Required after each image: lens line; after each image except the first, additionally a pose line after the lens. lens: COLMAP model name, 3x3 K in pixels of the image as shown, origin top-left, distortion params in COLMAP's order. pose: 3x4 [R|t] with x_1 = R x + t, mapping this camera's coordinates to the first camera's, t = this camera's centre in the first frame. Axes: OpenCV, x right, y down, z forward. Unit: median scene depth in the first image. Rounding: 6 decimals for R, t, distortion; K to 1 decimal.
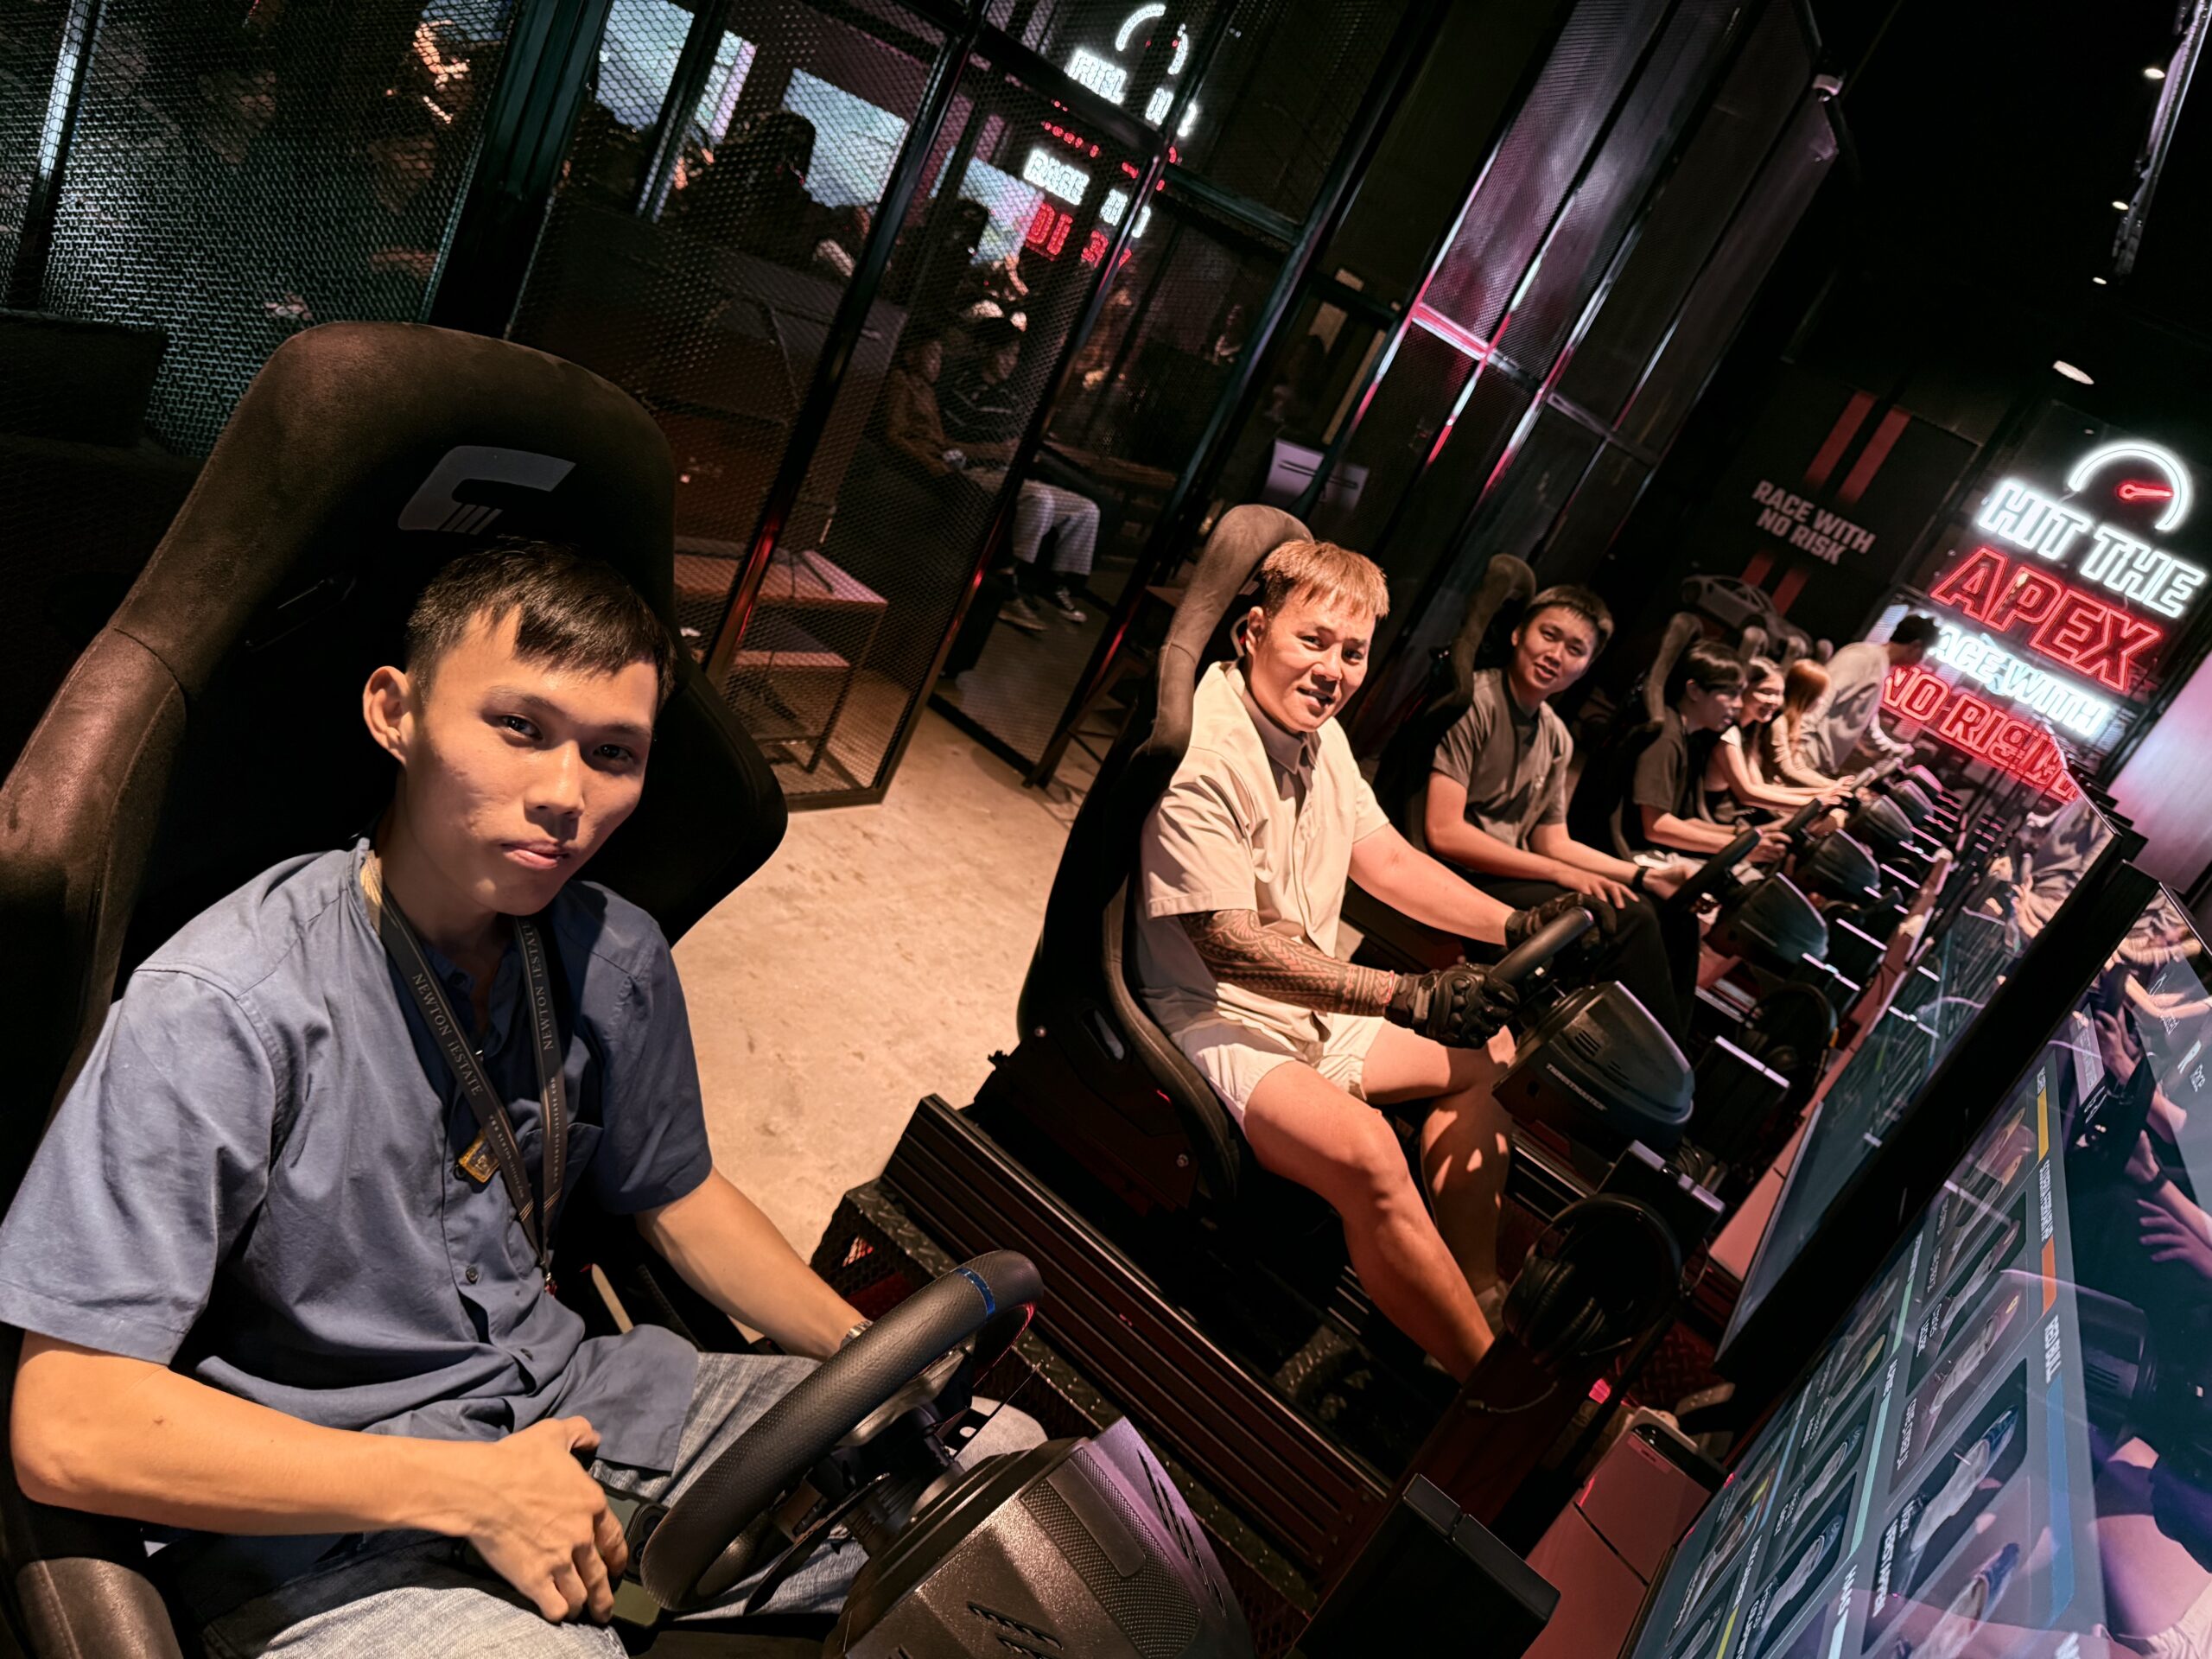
lens RADIAL K [[1641.4, 0, 1051.3], [0, 1641.4, 834.6], [0, 0, 1]] dist [-0.002773, -0.007719]
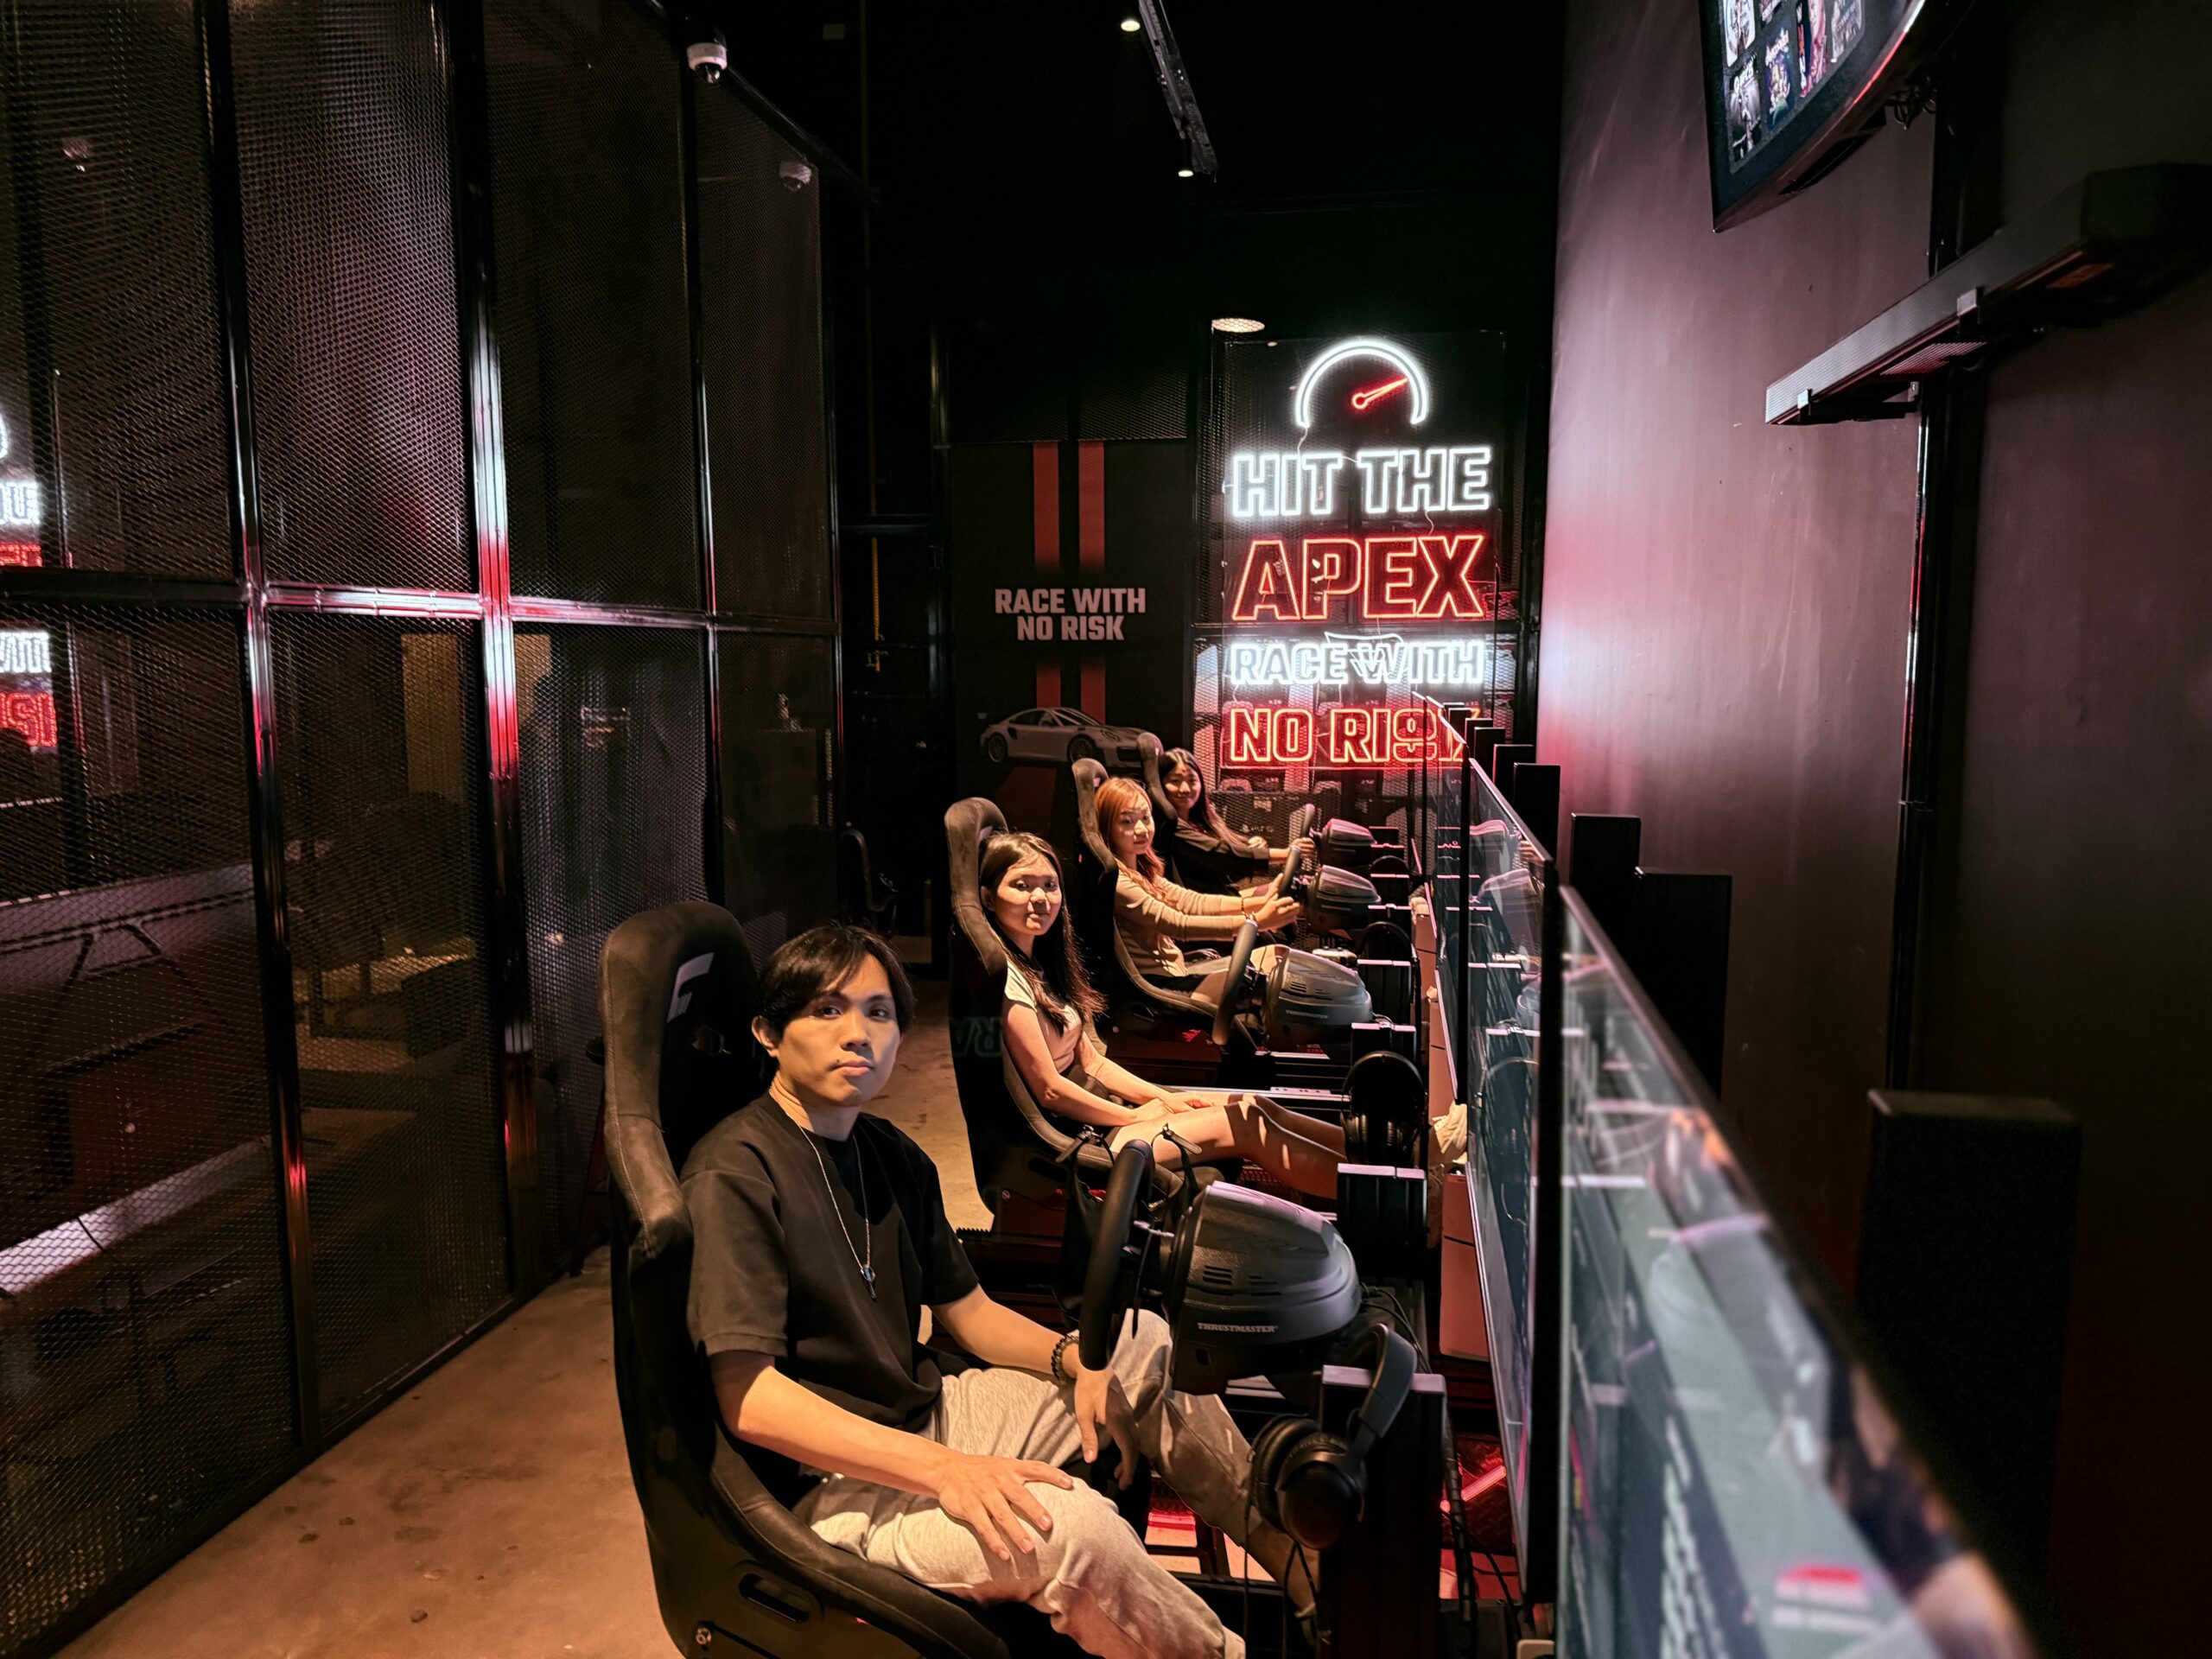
lens RADIAL K [[1562.1, 0, 1040.8], [0, 1562.1, 898.5], [0, 0, 1]] dist [0.022977, 0.000034]
pose [[0.837008, -0.480036, 0.262646, 0.200667], [0.510539, 0.857816, -0.059180, -0.034273], [-0.196894, 0.183625, 0.963076, 0.322850]]
